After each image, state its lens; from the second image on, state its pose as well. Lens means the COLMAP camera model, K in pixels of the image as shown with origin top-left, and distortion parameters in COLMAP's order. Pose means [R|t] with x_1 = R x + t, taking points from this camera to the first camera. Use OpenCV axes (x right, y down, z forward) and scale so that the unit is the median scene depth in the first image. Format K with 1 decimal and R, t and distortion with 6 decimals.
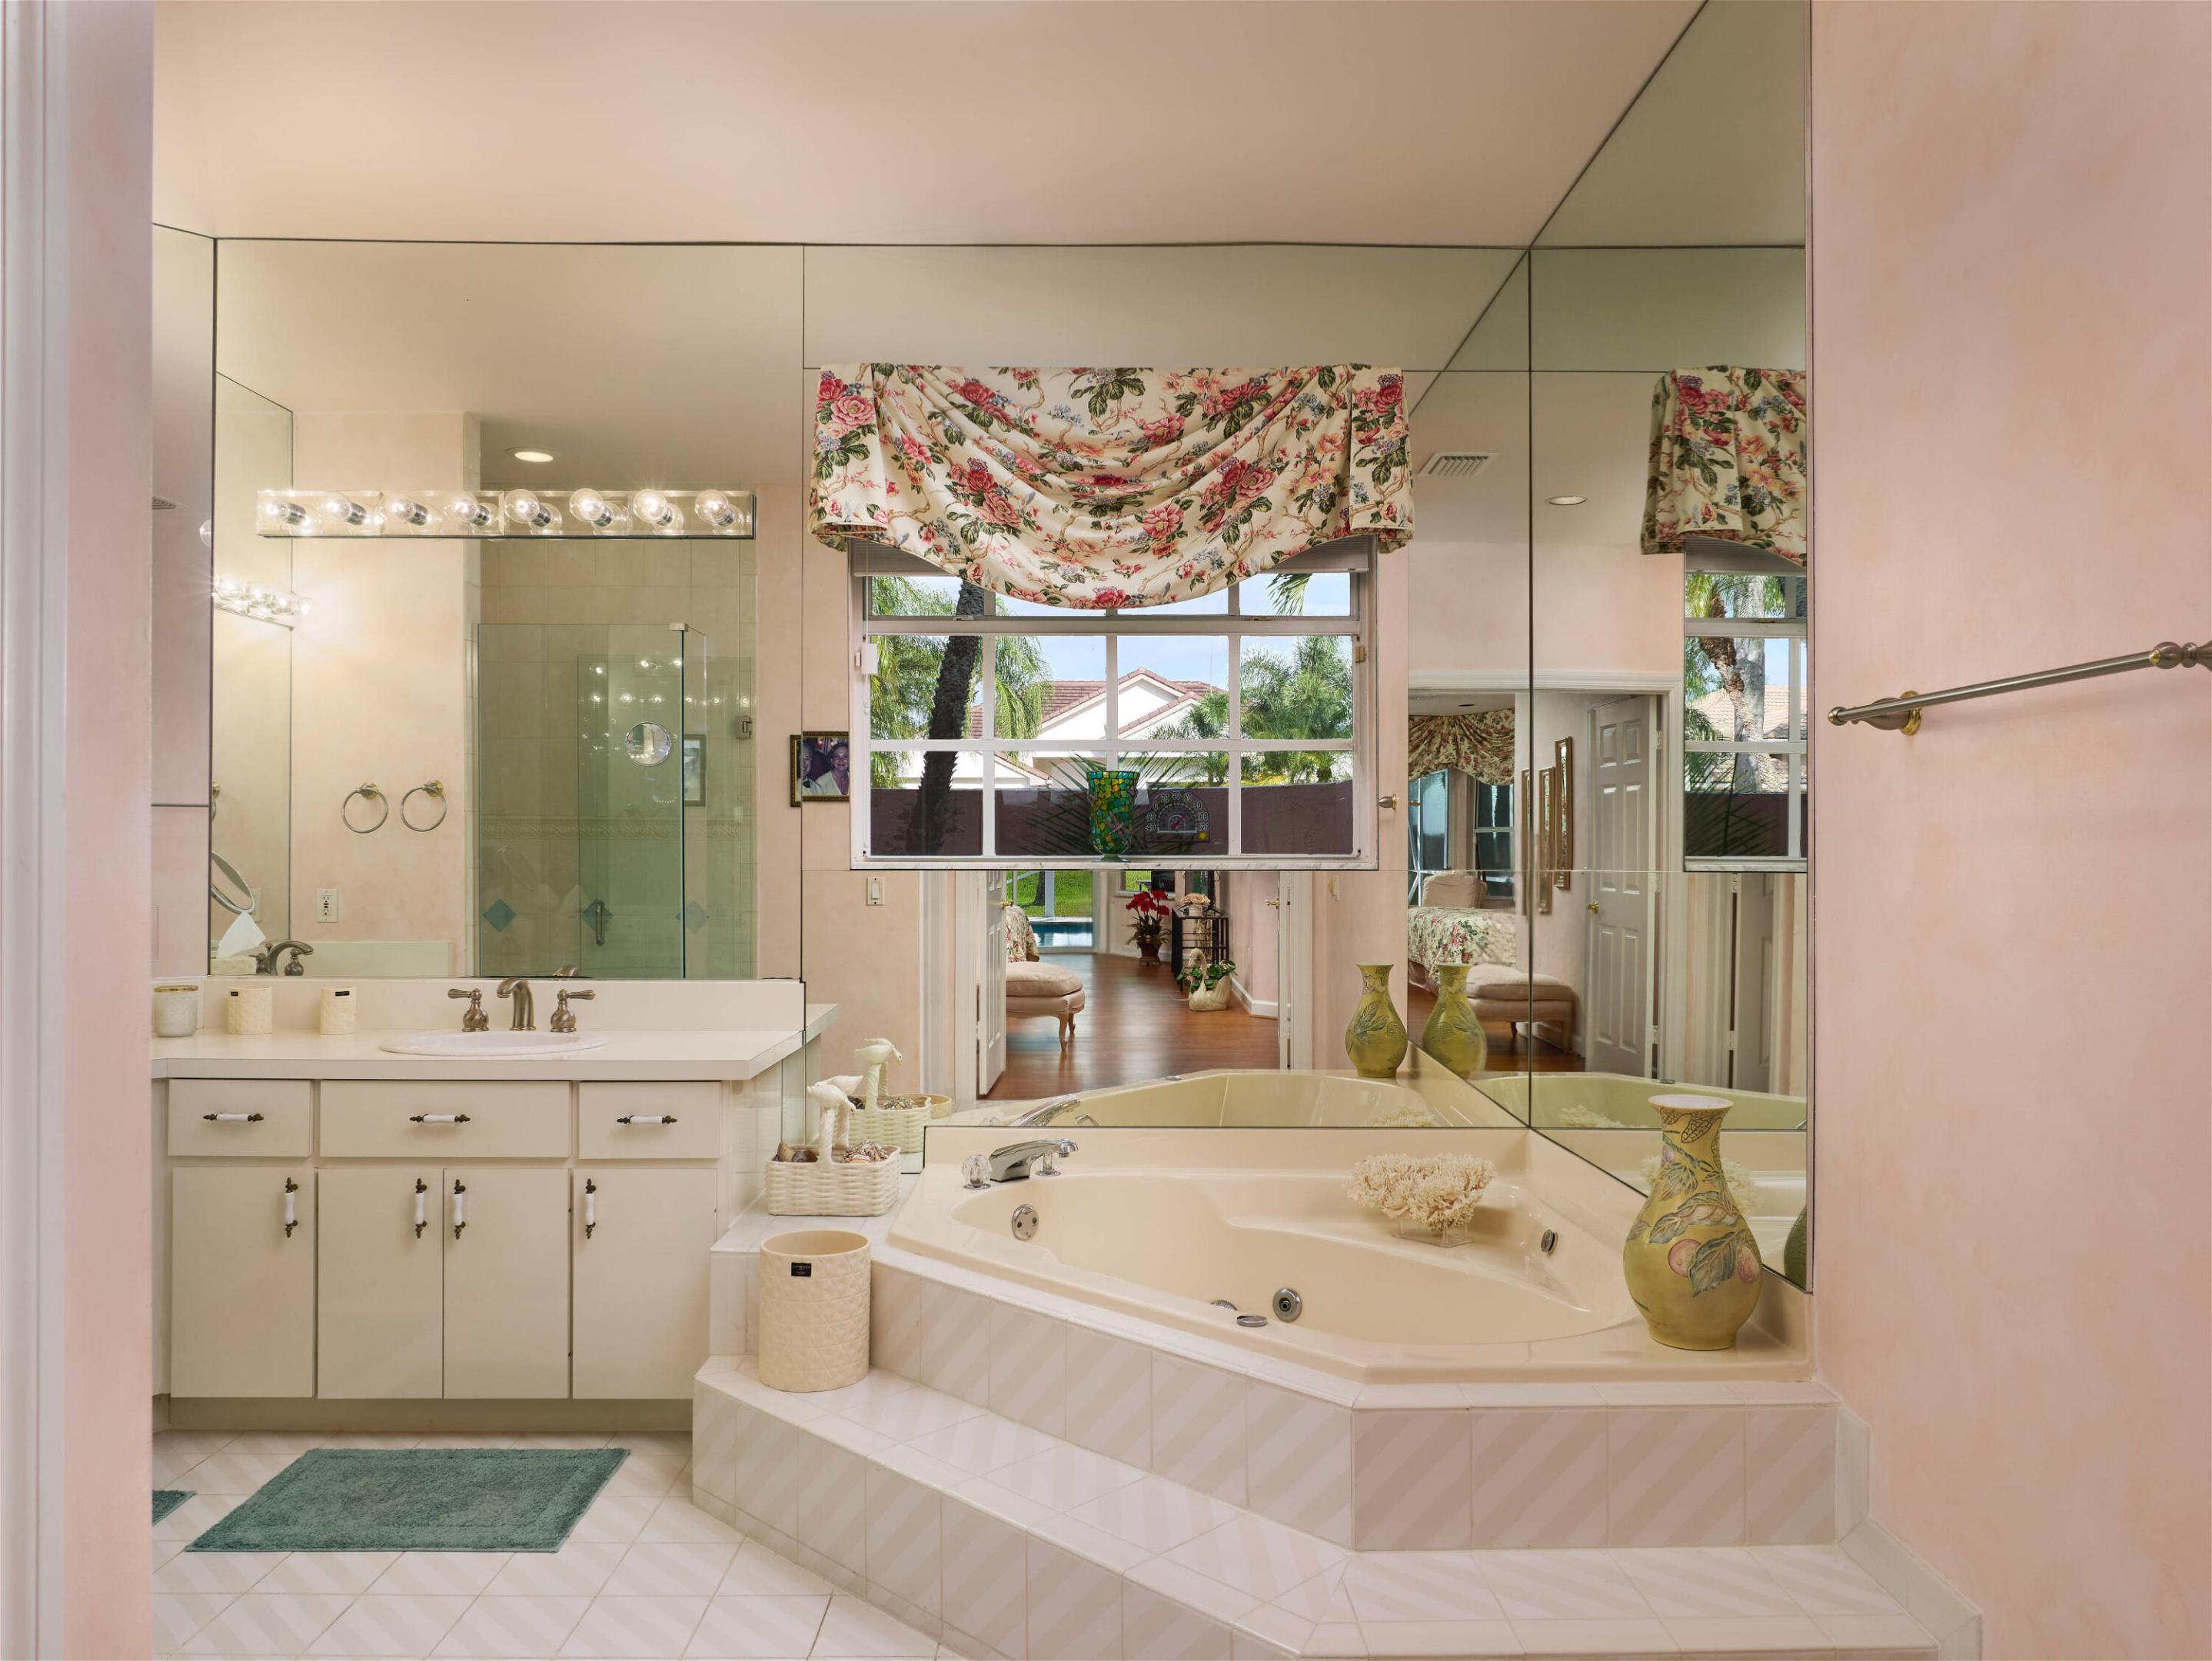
lens RADIAL K [[1465.0, 0, 1106.0], [0, 1465.0, 830.5], [0, 0, 1]] dist [-0.005608, 0.002842]
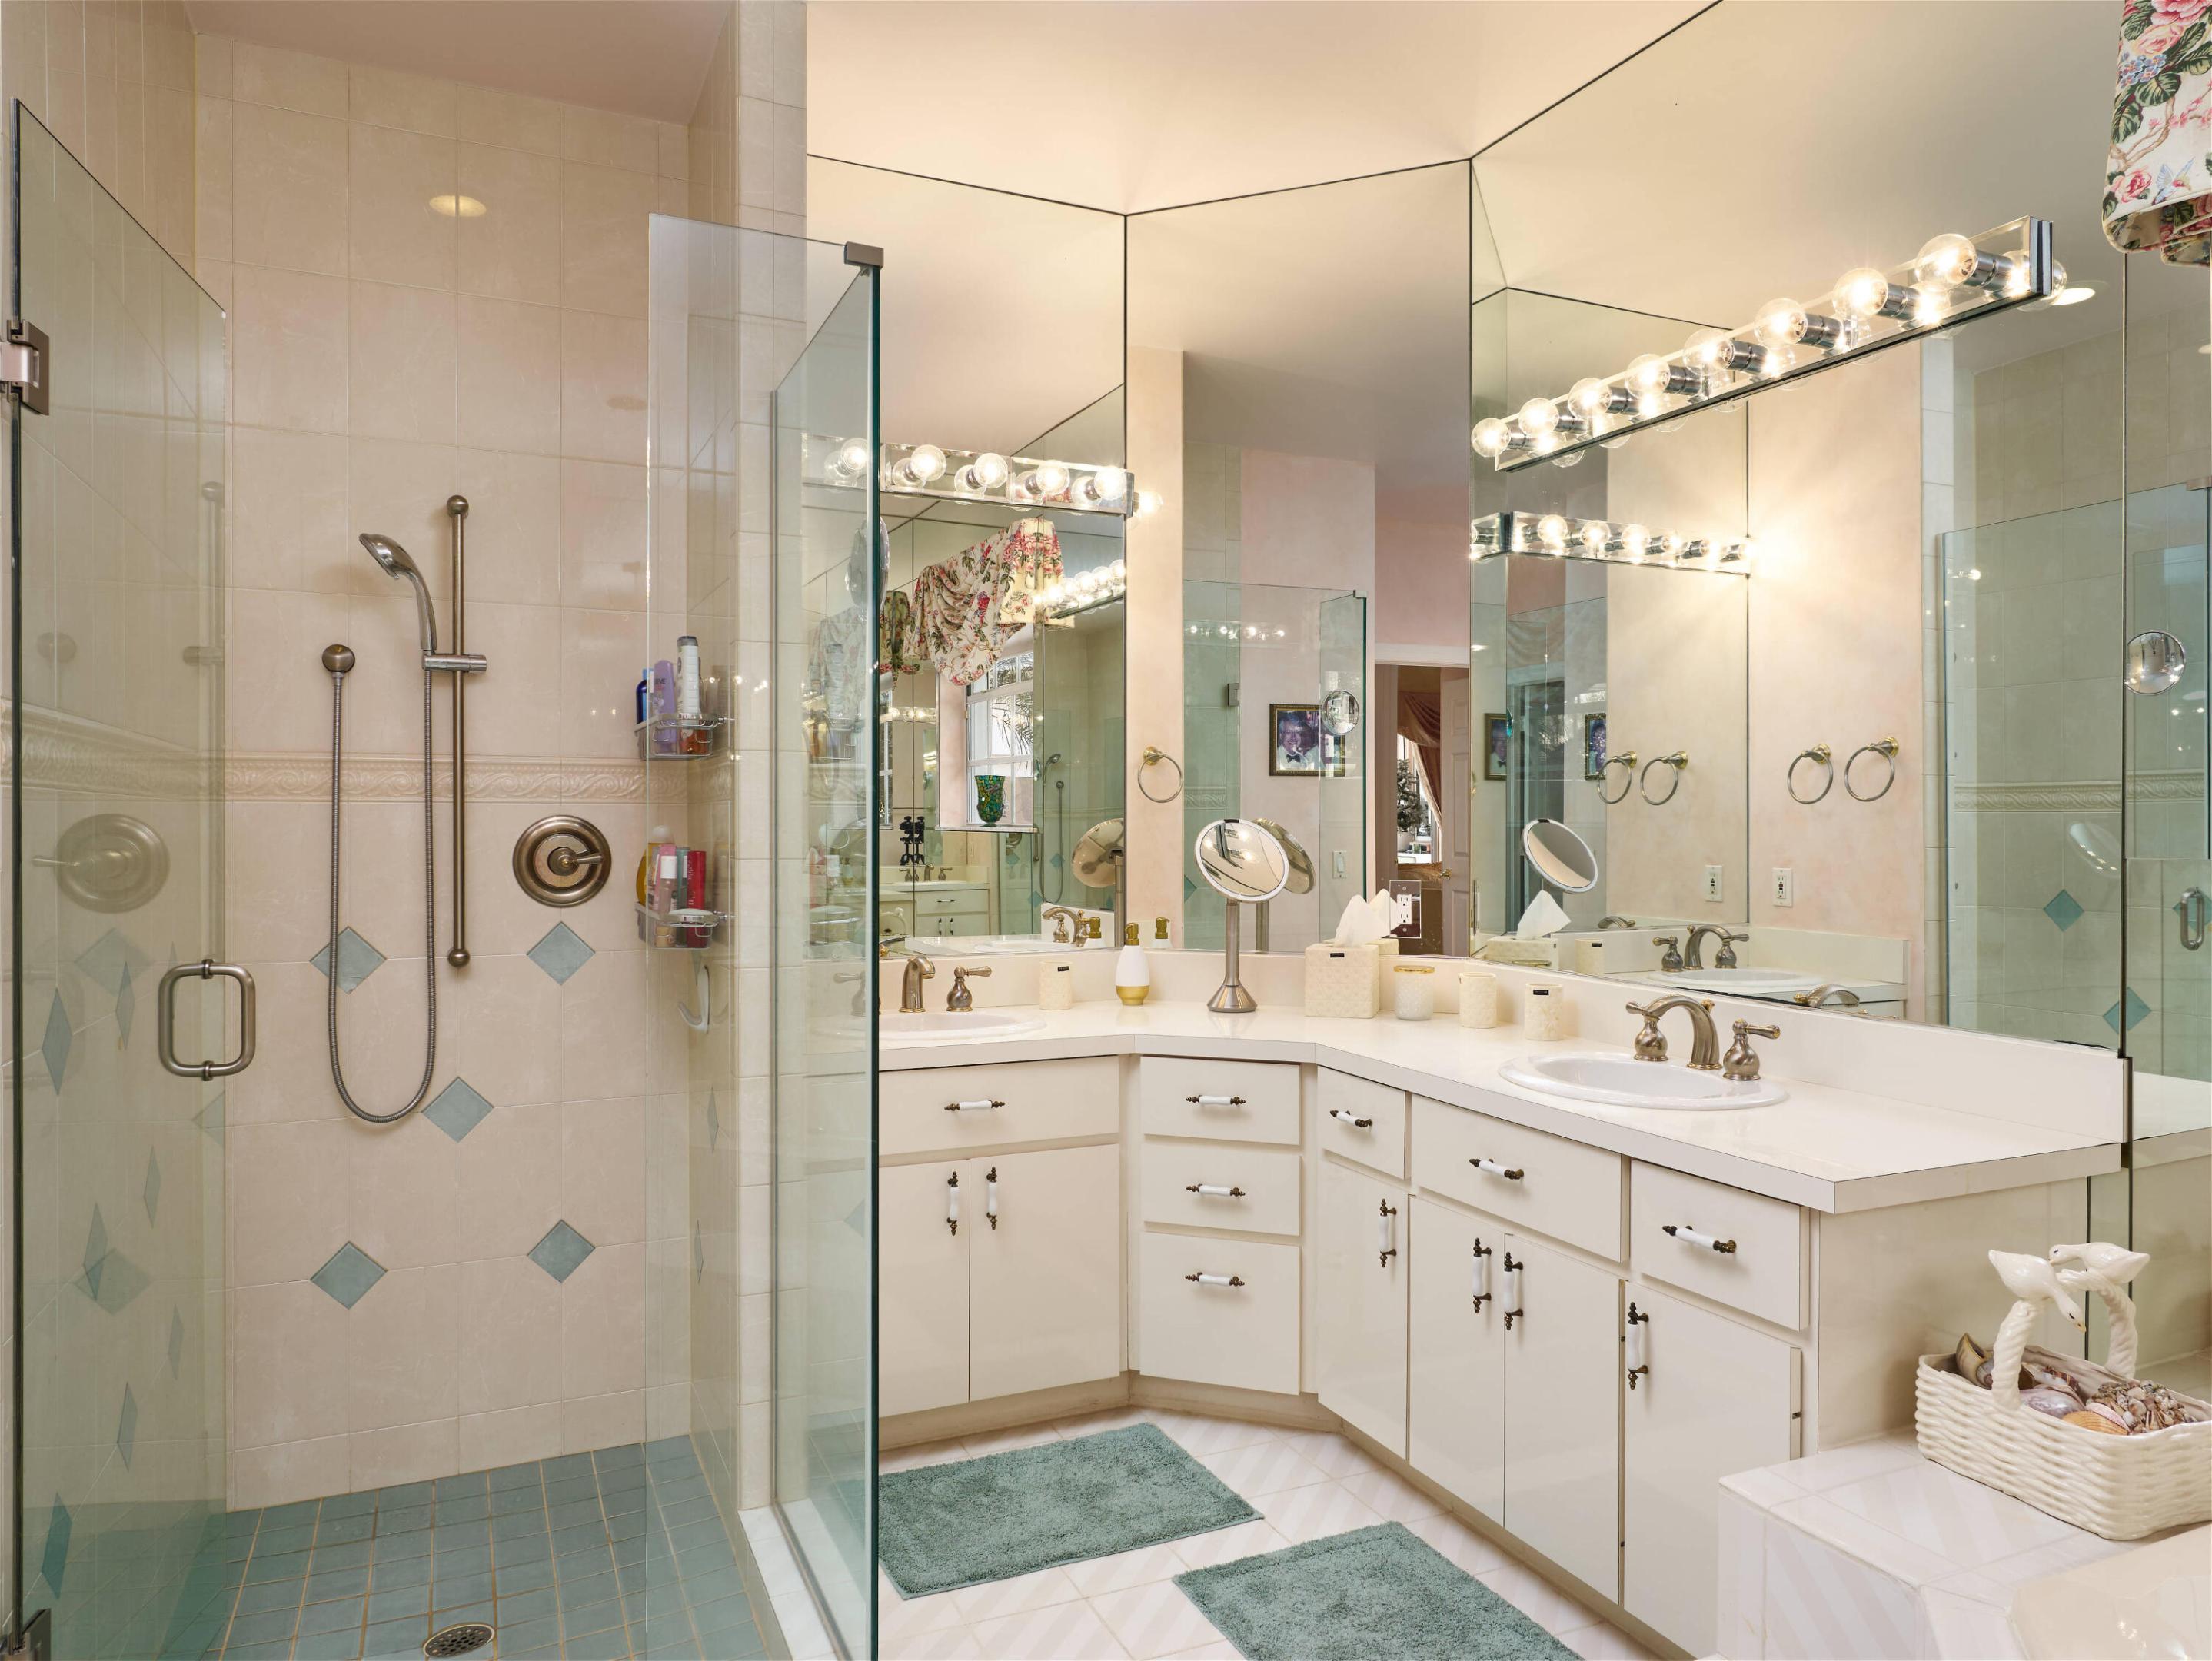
lens RADIAL K [[1465.0, 0, 1106.0], [0, 1465.0, 830.5], [0, 0, 1]] dist [-0.005608, 0.002842]
pose [[0.426278, 0.004373, -0.904582, 0.139485], [0.010845, 0.999892, 0.009944, 0.006940], [0.904527, -0.014049, 0.426184, 0.426612]]
